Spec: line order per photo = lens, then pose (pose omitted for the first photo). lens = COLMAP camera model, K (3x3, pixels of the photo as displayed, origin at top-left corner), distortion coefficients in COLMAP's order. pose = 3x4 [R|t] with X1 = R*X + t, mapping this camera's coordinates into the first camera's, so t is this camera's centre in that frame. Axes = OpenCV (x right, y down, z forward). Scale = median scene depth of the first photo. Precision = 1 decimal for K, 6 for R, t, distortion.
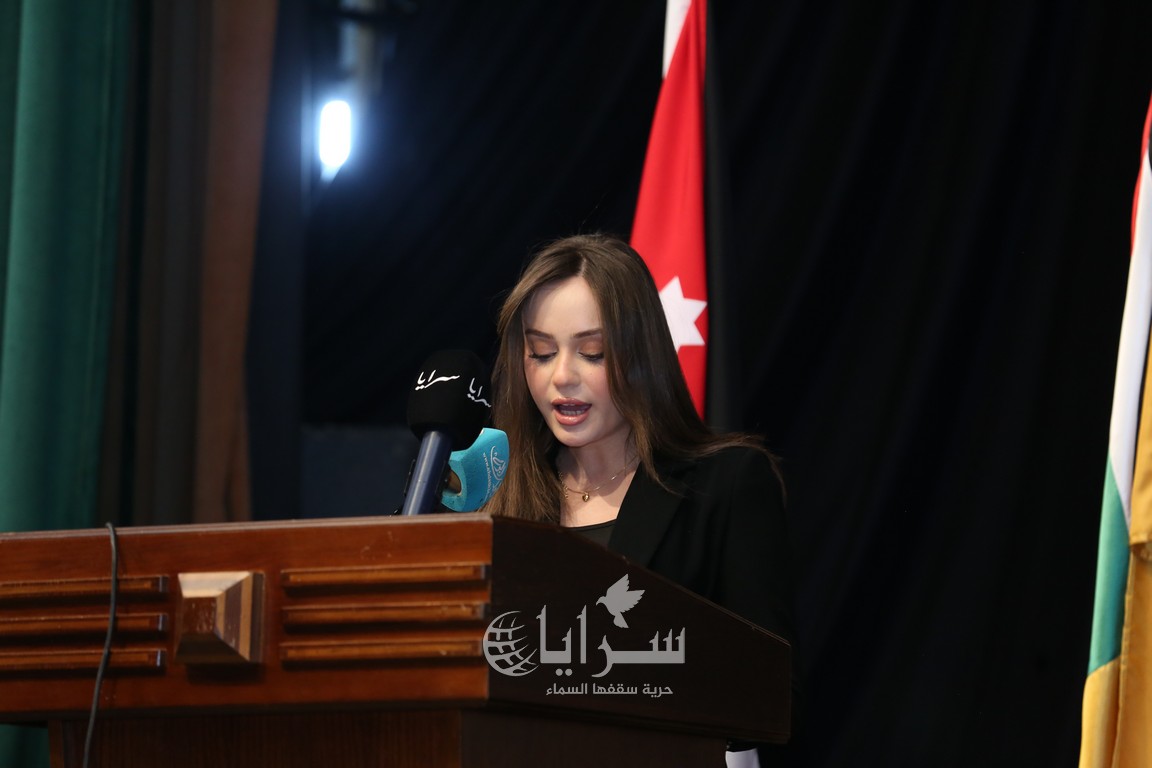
lens RADIAL K [[6174.3, 0, 573.4], [0, 6174.3, 381.8], [0, 0, 1]] dist [1.618493, 0.000000]
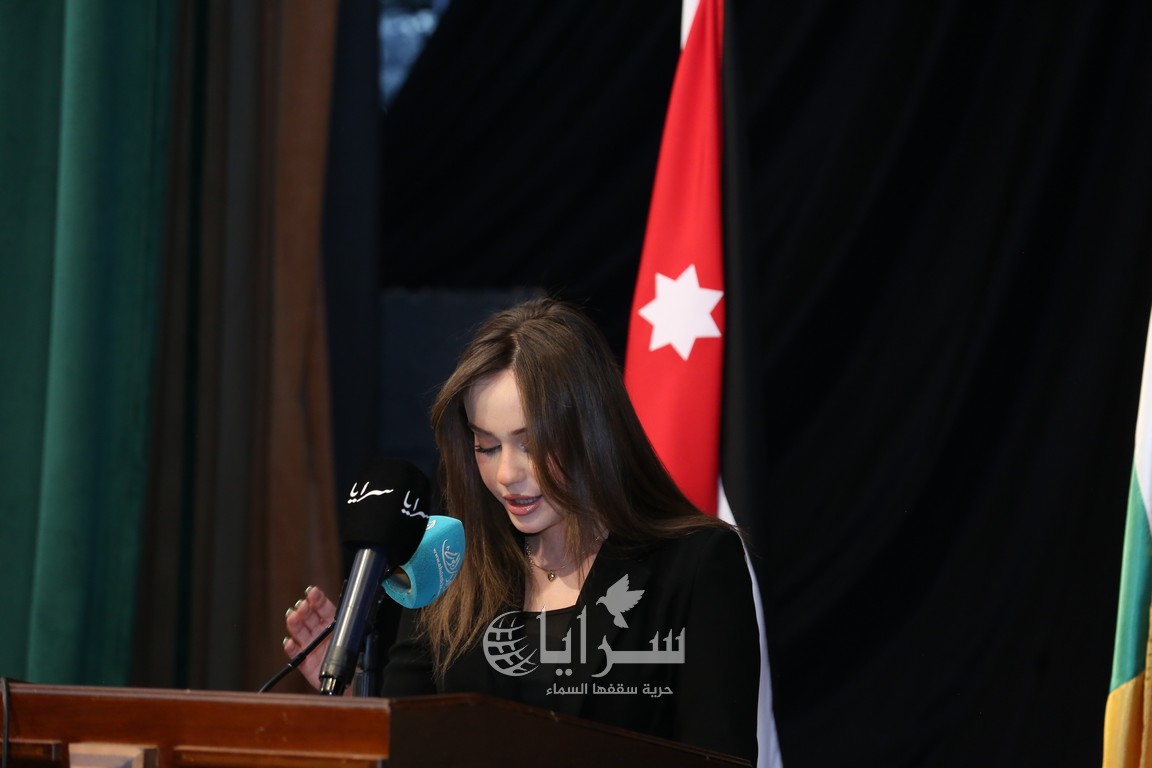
lens RADIAL K [[5294.8, 0, 585.1], [0, 5294.8, 379.3], [0, 0, 1]] dist [0.890078, 0.000000]
pose [[0.997825, -0.005188, -0.065718, 0.061960], [0.012285, 0.994068, 0.108062, -0.101505], [0.064768, -0.108634, 0.991970, 0.199941]]
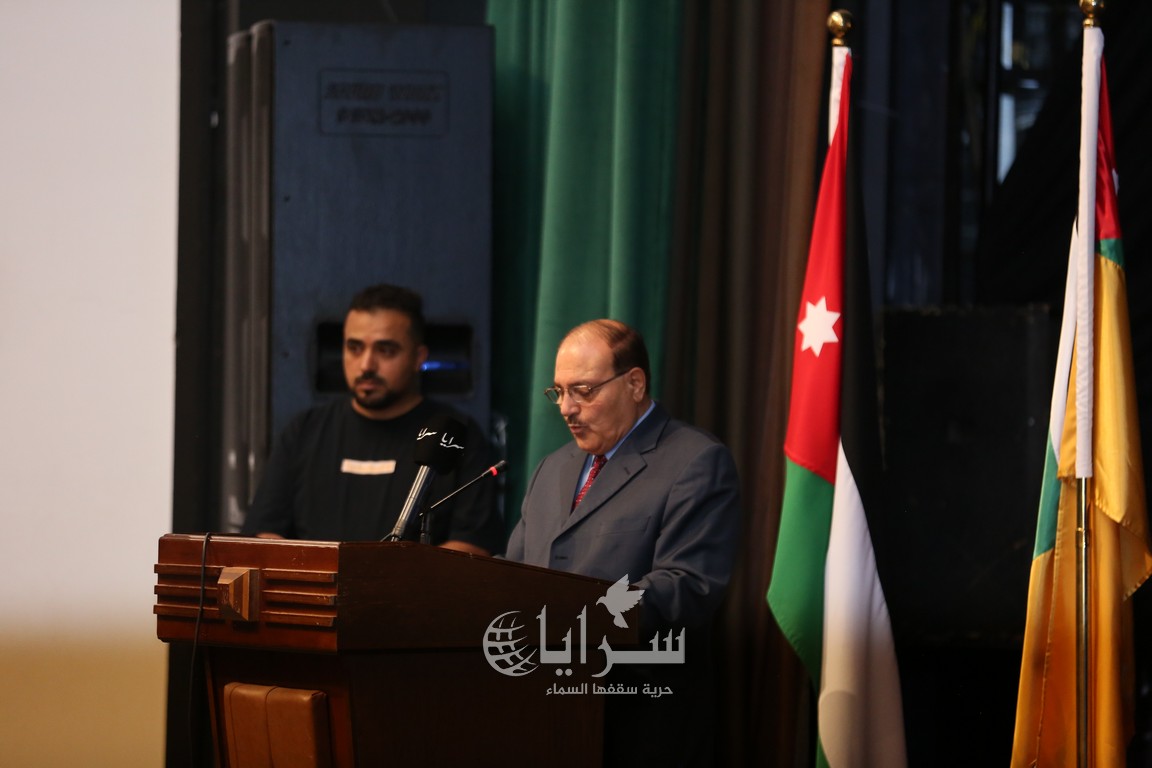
lens RADIAL K [[6174.3, 0, 567.4], [0, 6174.3, 386.0], [0, 0, 1]] dist [1.618493, 0.000000]
pose [[0.890557, -0.010474, -0.454752, 0.752563], [0.060378, 0.993611, 0.095354, -0.166050], [0.450848, -0.112375, 0.885499, -0.449597]]
